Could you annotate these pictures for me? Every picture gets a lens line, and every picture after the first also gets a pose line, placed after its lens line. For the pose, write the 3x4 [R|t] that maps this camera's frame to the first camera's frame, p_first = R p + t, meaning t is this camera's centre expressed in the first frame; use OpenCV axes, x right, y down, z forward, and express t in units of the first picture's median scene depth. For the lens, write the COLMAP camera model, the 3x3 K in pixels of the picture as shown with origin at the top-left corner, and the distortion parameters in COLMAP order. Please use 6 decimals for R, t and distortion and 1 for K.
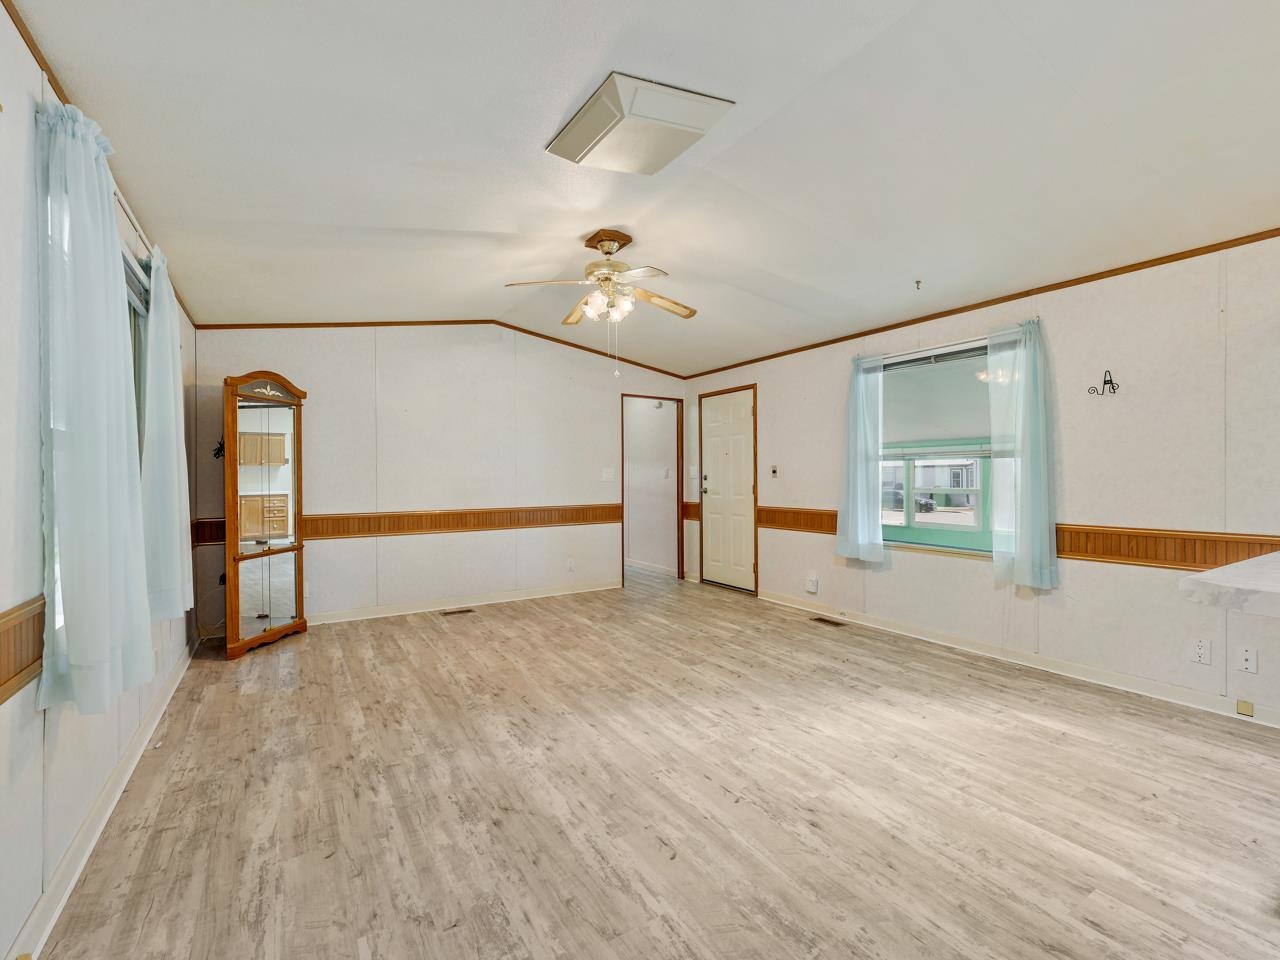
lens RADIAL K [[575.0, 0, 638.0], [0, 575.0, 477.1], [0, 0, 1]] dist [-0.000523, 0.000074]
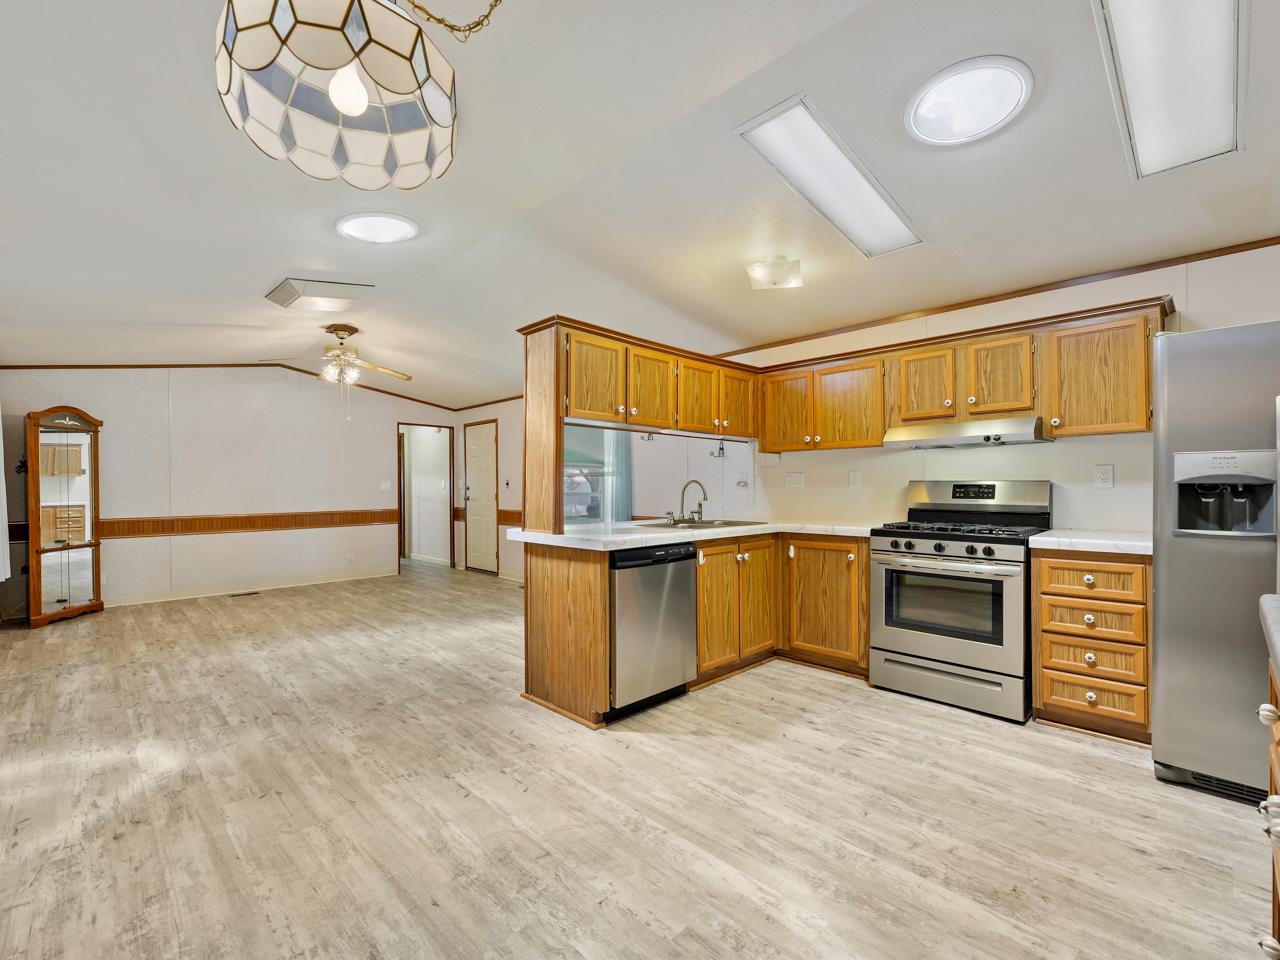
lens RADIAL K [[569.1, 0, 640.1], [0, 569.1, 488.7], [0, 0, 1]] dist [-0.002310, 0.000305]
pose [[0.974196, -0.000910, 0.225701, 0.370330], [0.000215, 0.999995, 0.003101, -0.004100], [-0.225703, -0.002972, 0.974192, -0.613377]]
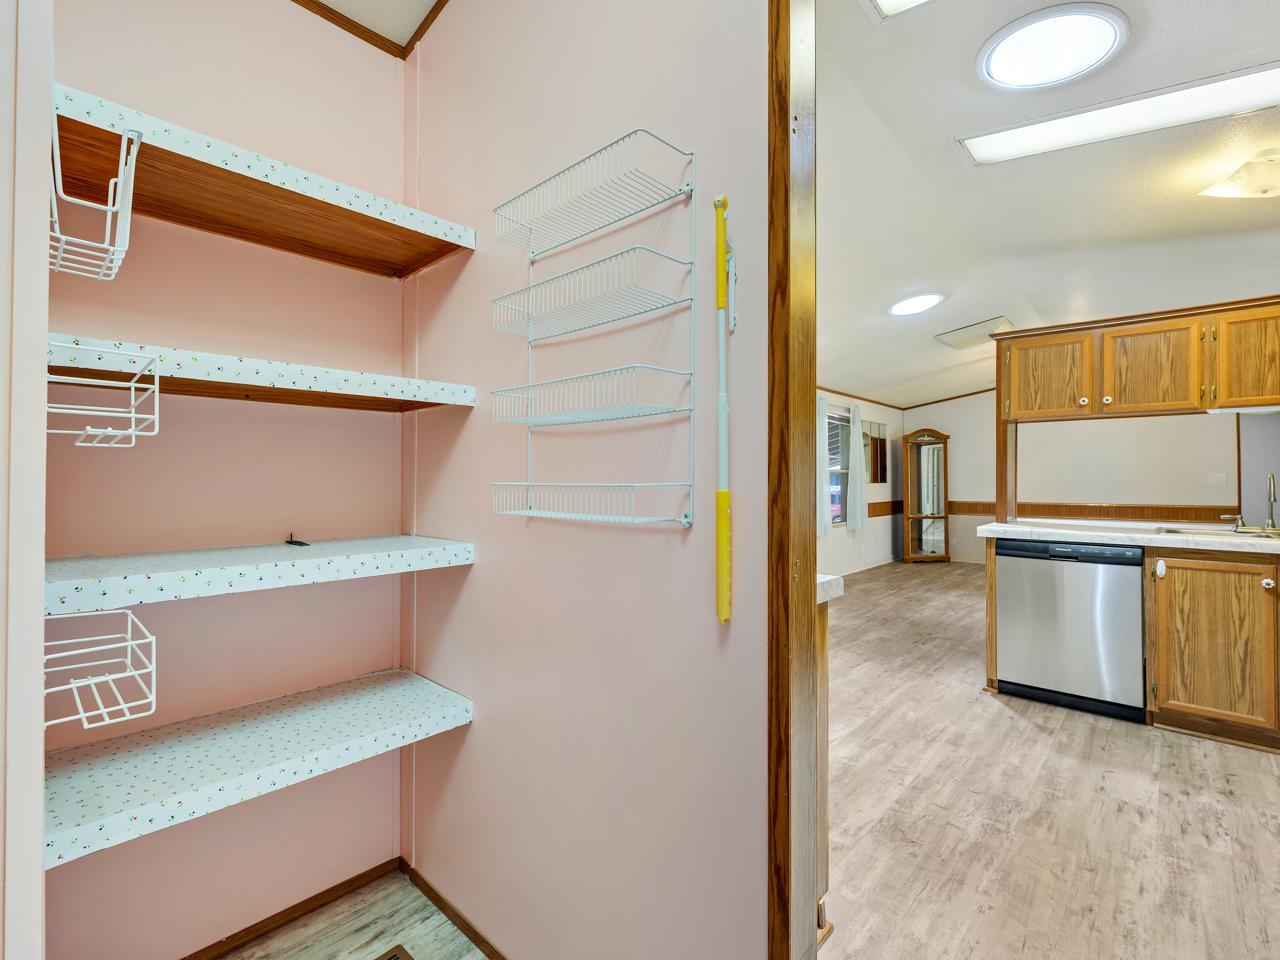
lens RADIAL K [[578.3, 0, 643.5], [0, 578.3, 477.5], [0, 0, 1]] dist [-0.000185, 0.000212]
pose [[0.273946, -0.000748, -0.961745, 1.239336], [-0.000250, 1.000000, -0.000849, -0.010568], [0.961745, 0.000473, 0.273946, -0.617422]]
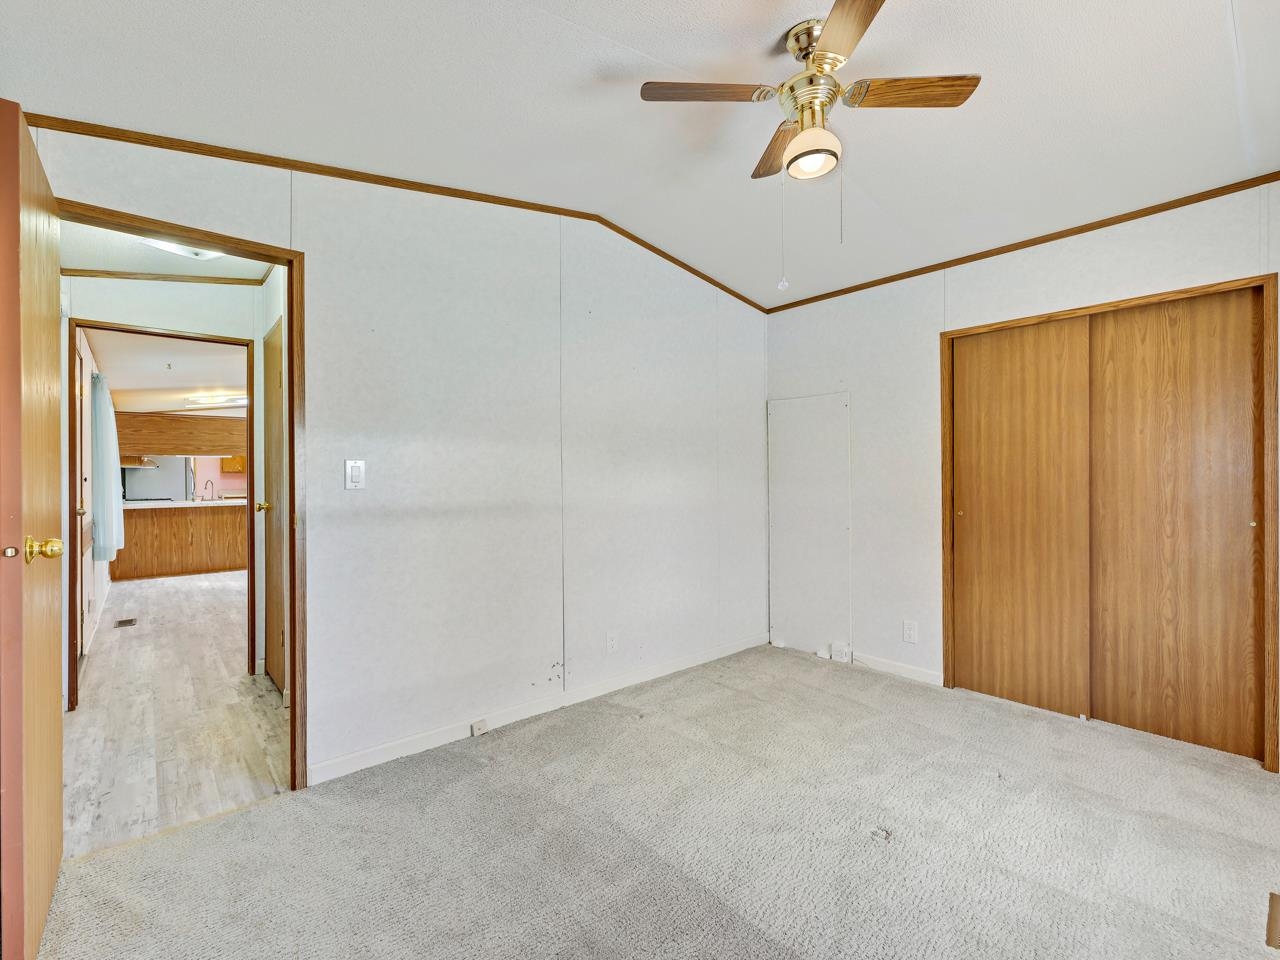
lens RADIAL K [[575.0, 0, 638.0], [0, 575.0, 477.1], [0, 0, 1]] dist [-0.000523, 0.000074]
pose [[-0.987544, 0.011166, -0.156946, -0.580879], [0.011353, 0.999936, -0.000291, -0.006552], [0.156933, -0.002069, -0.987607, 2.910465]]
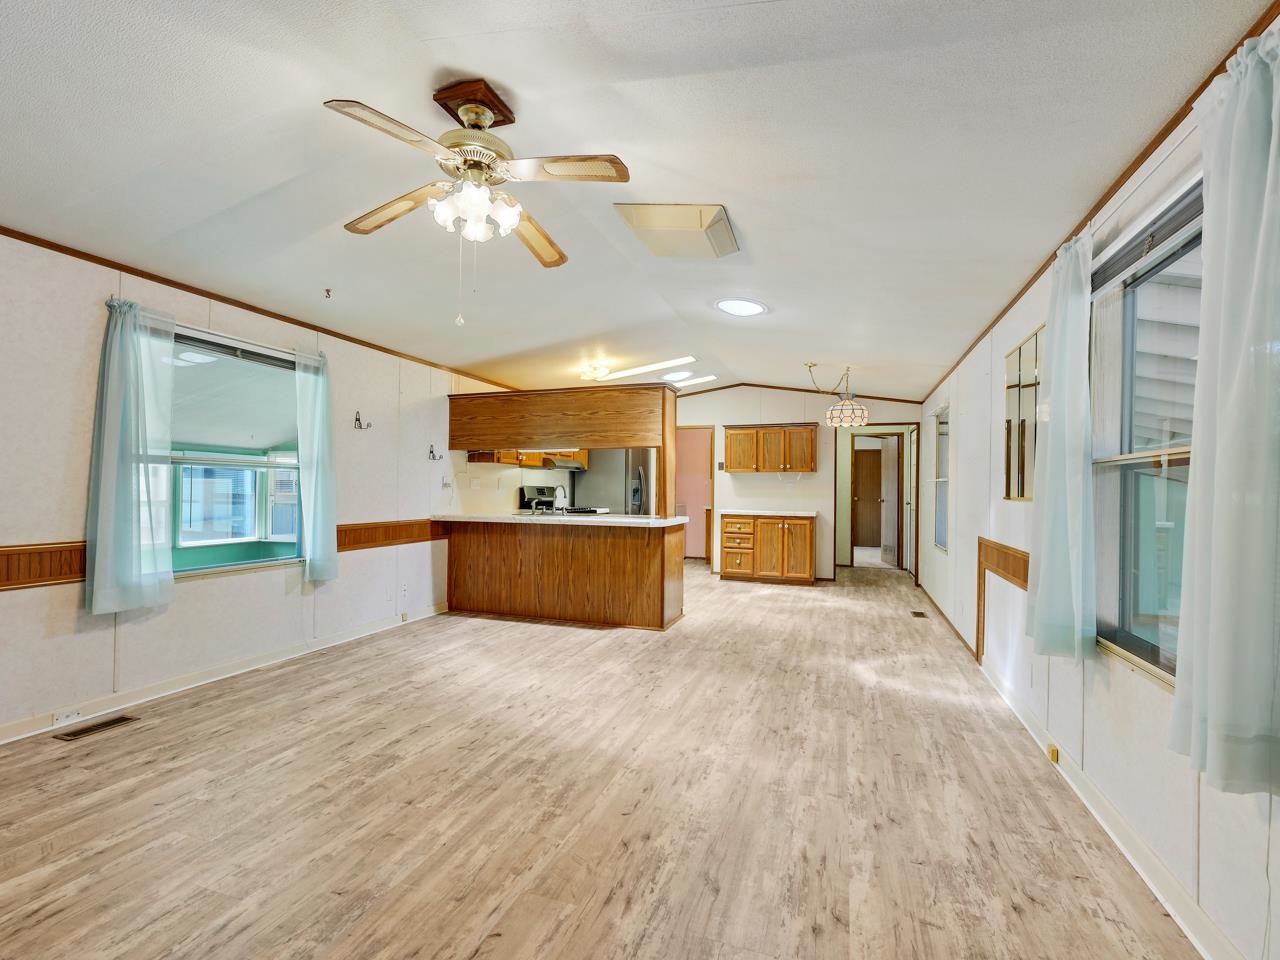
lens RADIAL K [[591.2, 0, 637.1], [0, 591.2, 479.6], [0, 0, 1]] dist [-0.000020, -0.000268]
pose [[-0.630143, 0.010337, 0.776410, -0.664168], [-0.009752, 0.999727, -0.021226, 0.003488], [-0.776417, -0.020947, -0.629871, 1.271083]]
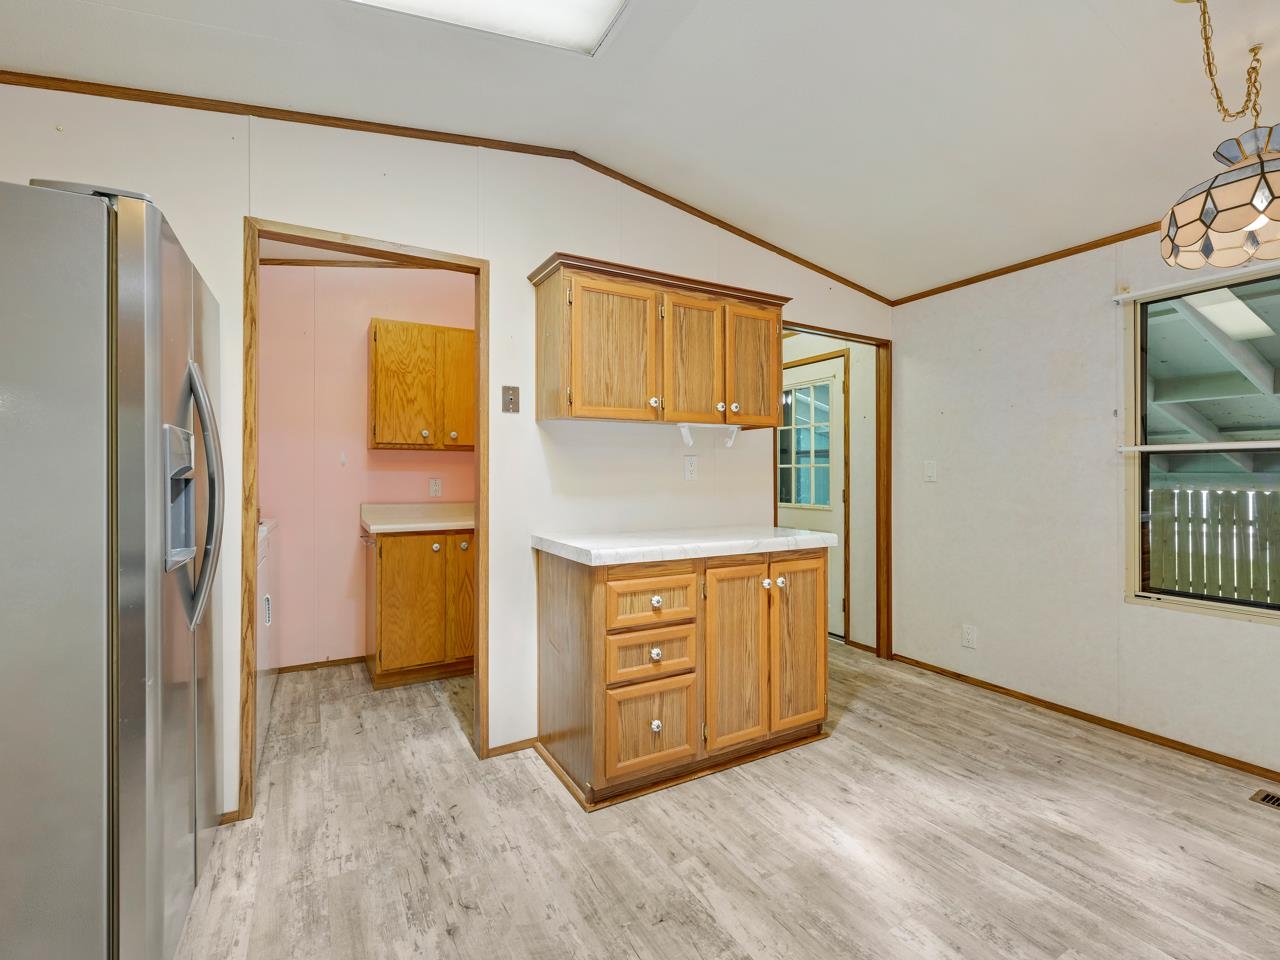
lens RADIAL K [[575.0, 0, 638.0], [0, 575.0, 477.1], [0, 0, 1]] dist [-0.000523, 0.000074]
pose [[-0.999439, 0.004698, 0.033155, 0.784270], [0.004700, 0.999989, -0.000019, -0.006686], [-0.033154, 0.000137, -0.999450, 0.219243]]
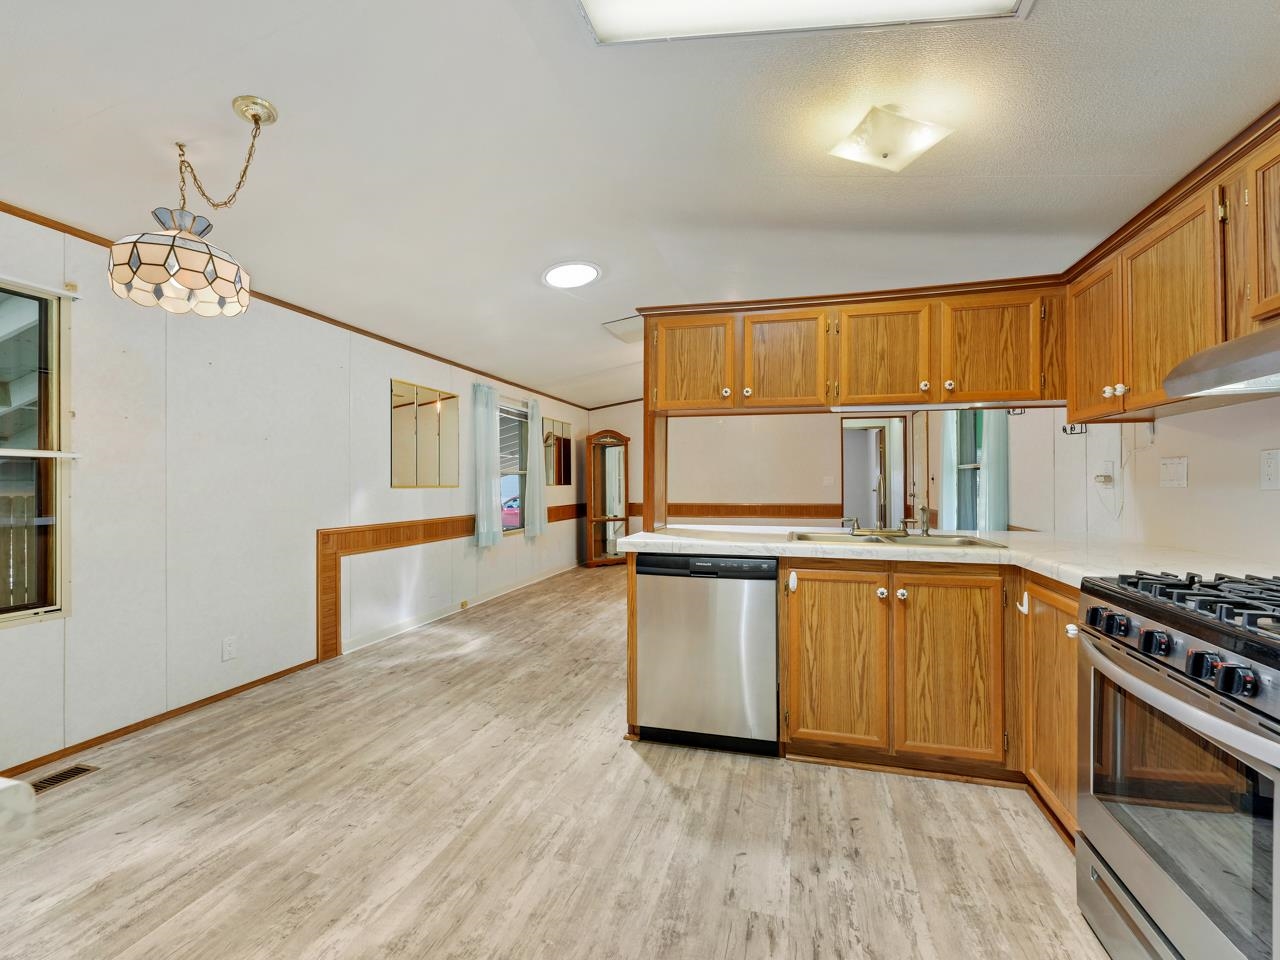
lens RADIAL K [[571.7, 0, 640.1], [0, 571.7, 485.7], [0, 0, 1]] dist [-0.001484, 0.000088]
pose [[0.680436, 0.007743, -0.732767, 1.054251], [-0.001750, 0.999958, 0.008941, -0.008608], [0.732805, -0.004802, 0.680421, -0.328440]]
